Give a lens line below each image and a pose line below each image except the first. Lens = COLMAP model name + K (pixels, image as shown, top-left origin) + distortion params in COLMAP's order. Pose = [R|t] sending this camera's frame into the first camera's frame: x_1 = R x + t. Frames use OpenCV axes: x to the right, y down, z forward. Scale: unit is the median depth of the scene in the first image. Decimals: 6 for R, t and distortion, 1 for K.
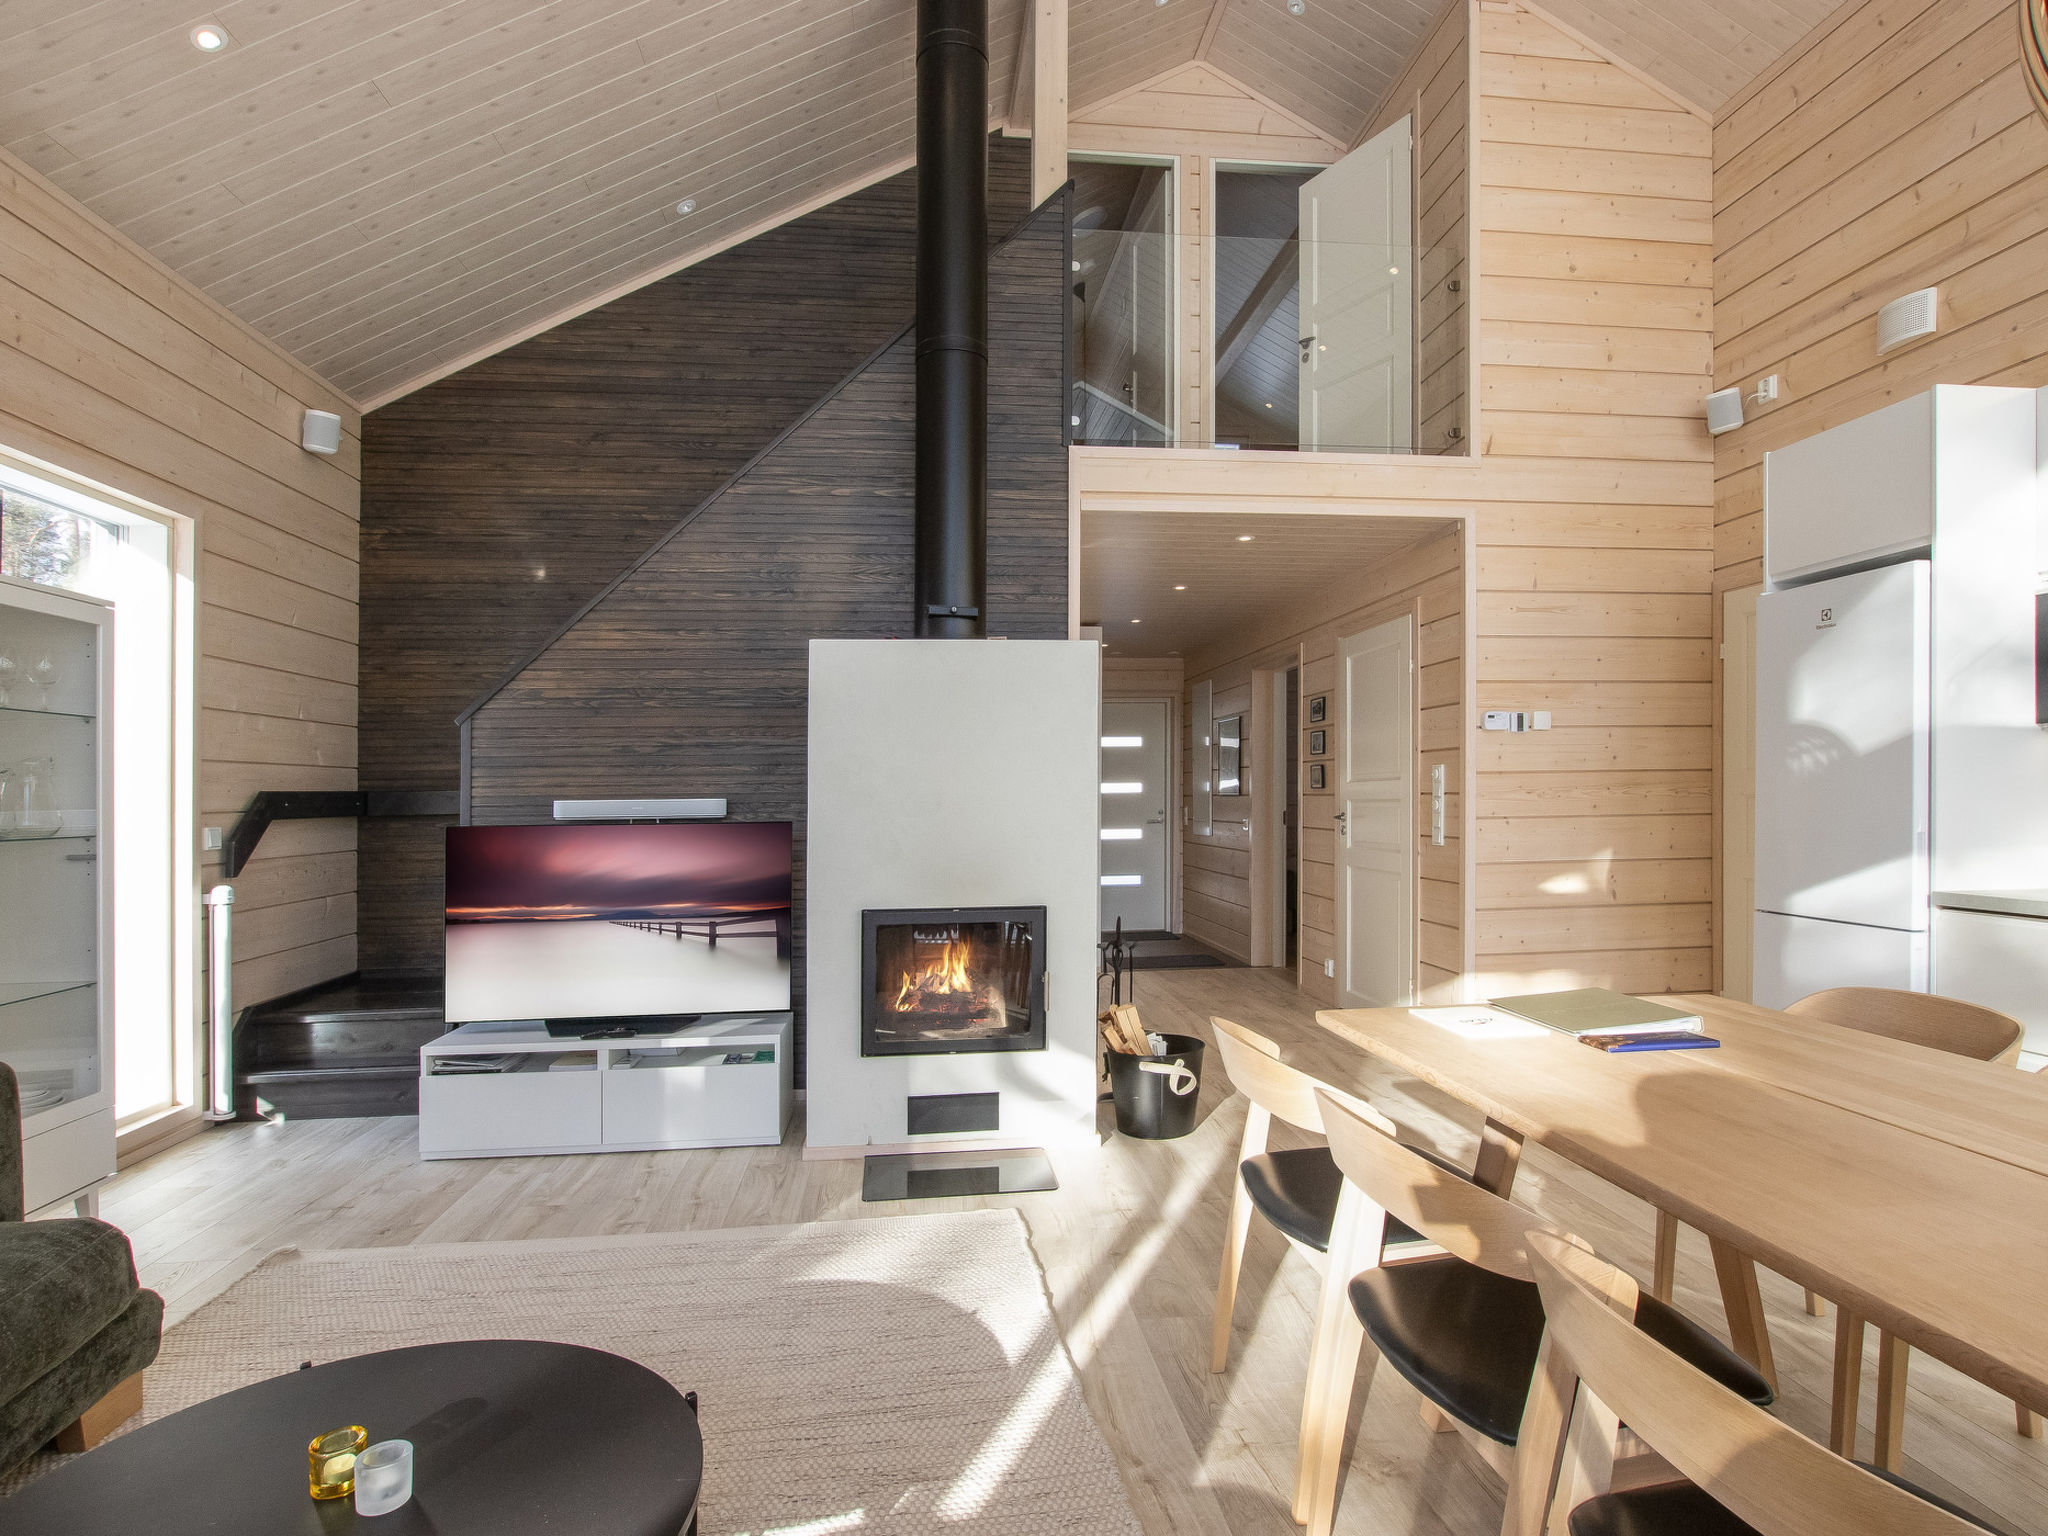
lens RADIAL K [[1114.6, 0, 1024.0], [0, 1114.6, 768.0], [0, 0, 1]] dist [0.000154, 0.001068]
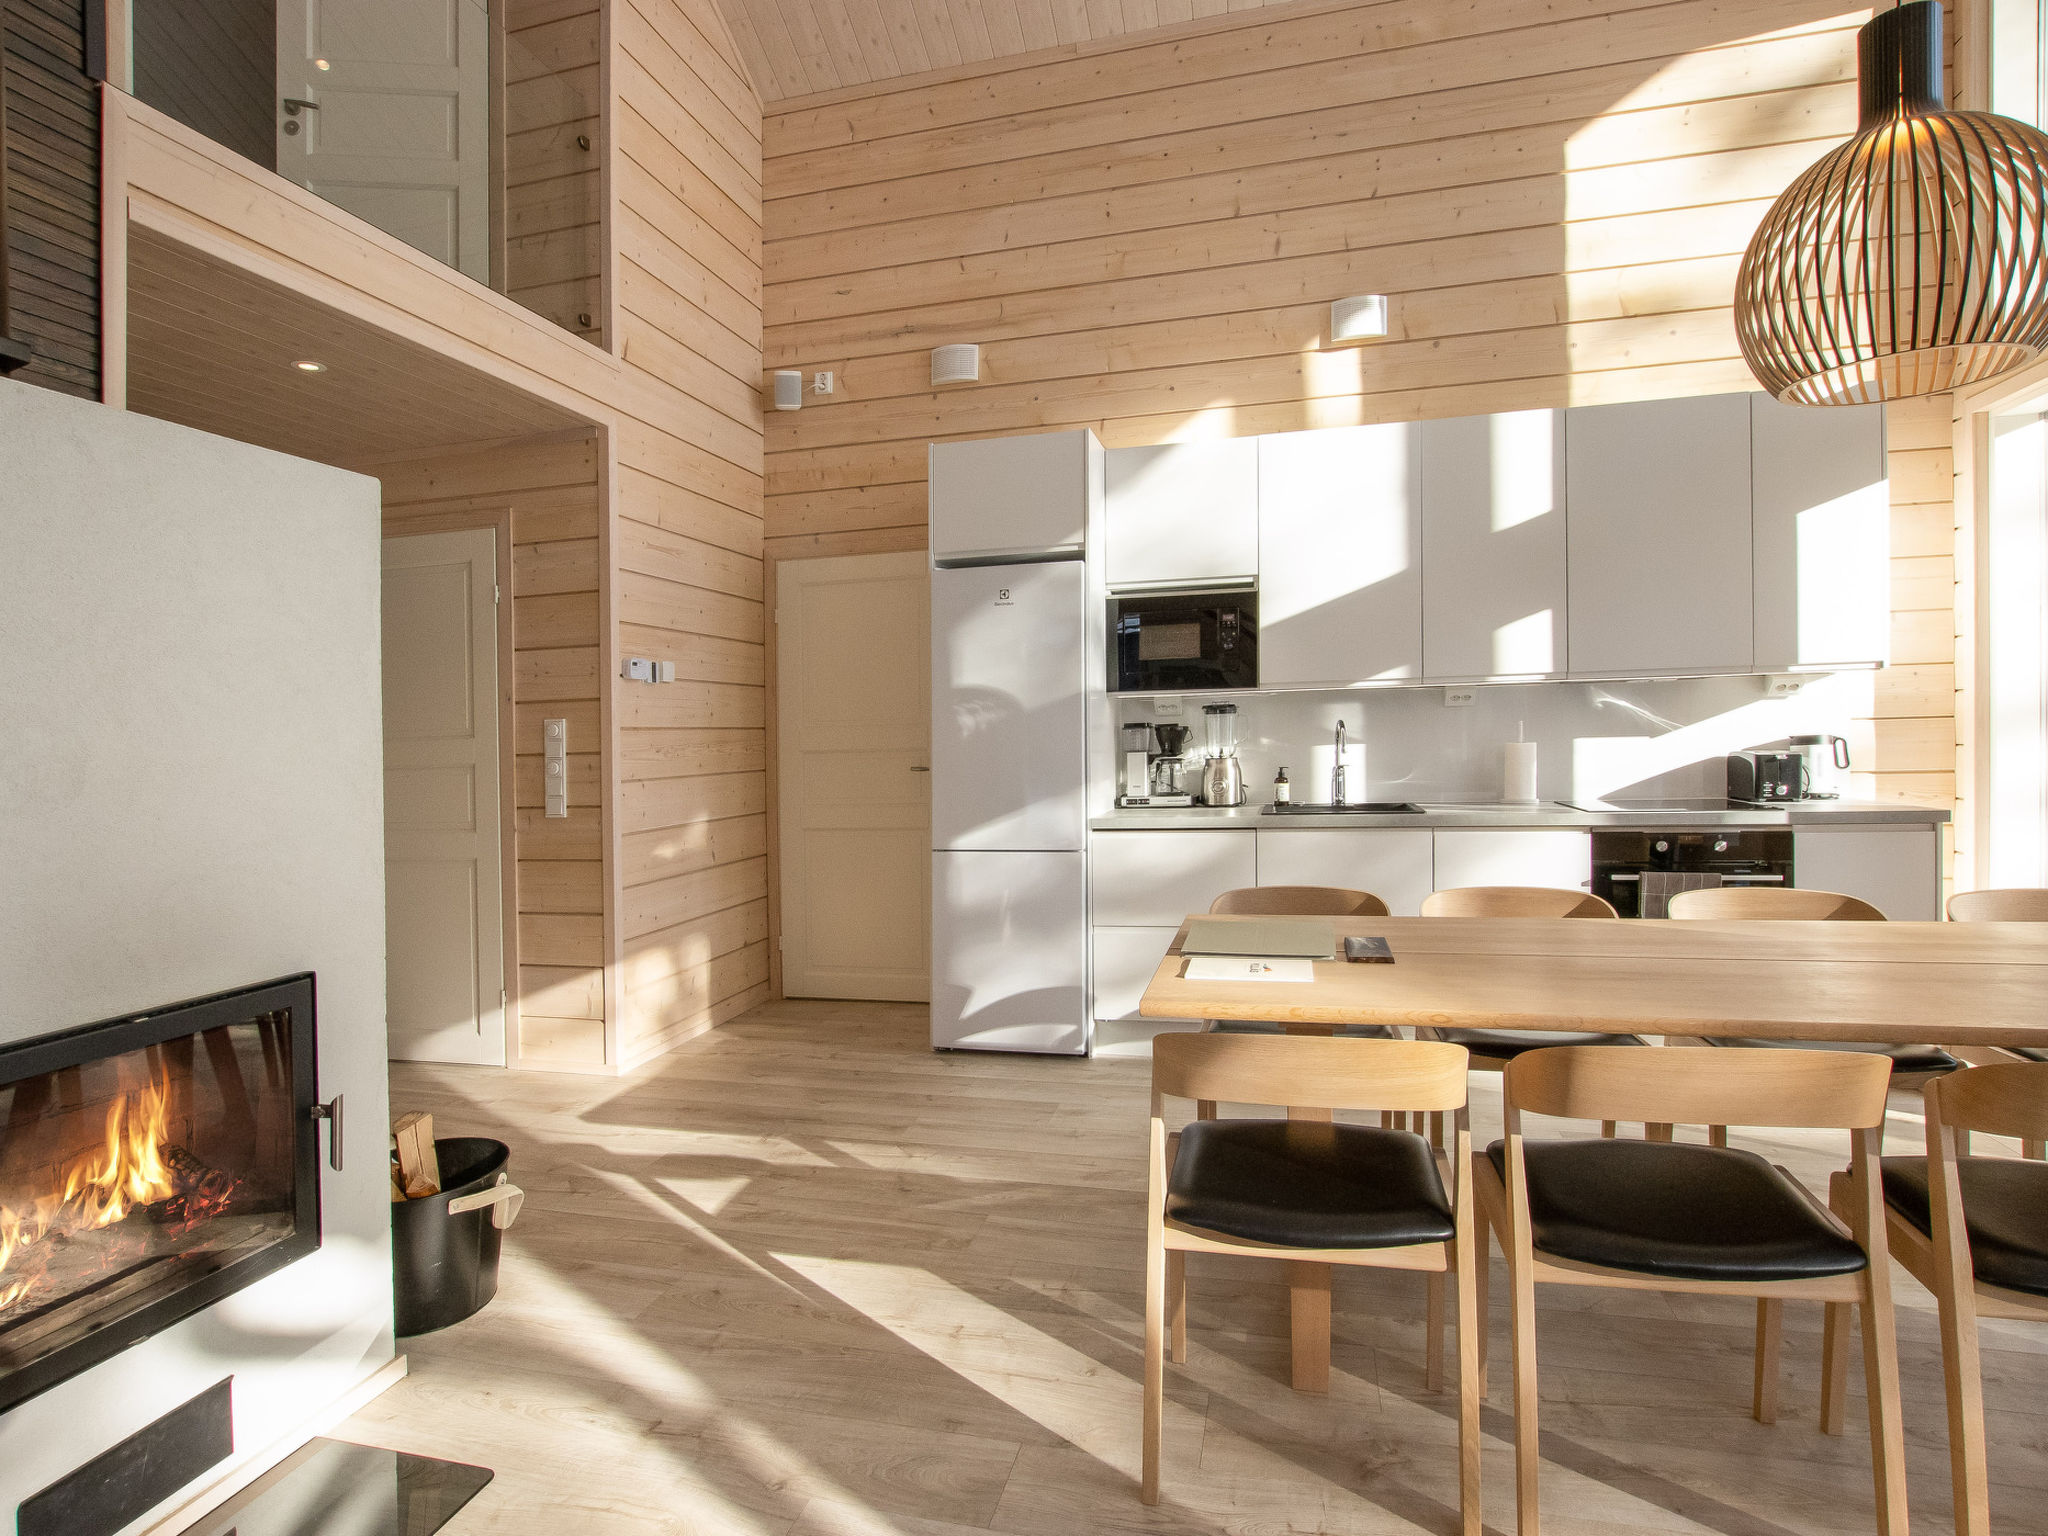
lens RADIAL K [[1100.2, 0, 1019.0], [0, 1100.2, 744.8], [0, 0, 1]] dist [-0.004914, -0.001761]
pose [[0.363096, -0.004710, 0.931740, -0.263955], [-0.003167, 0.999975, 0.006289, 0.010143], [-0.931747, -0.005235, 0.363072, 0.404551]]
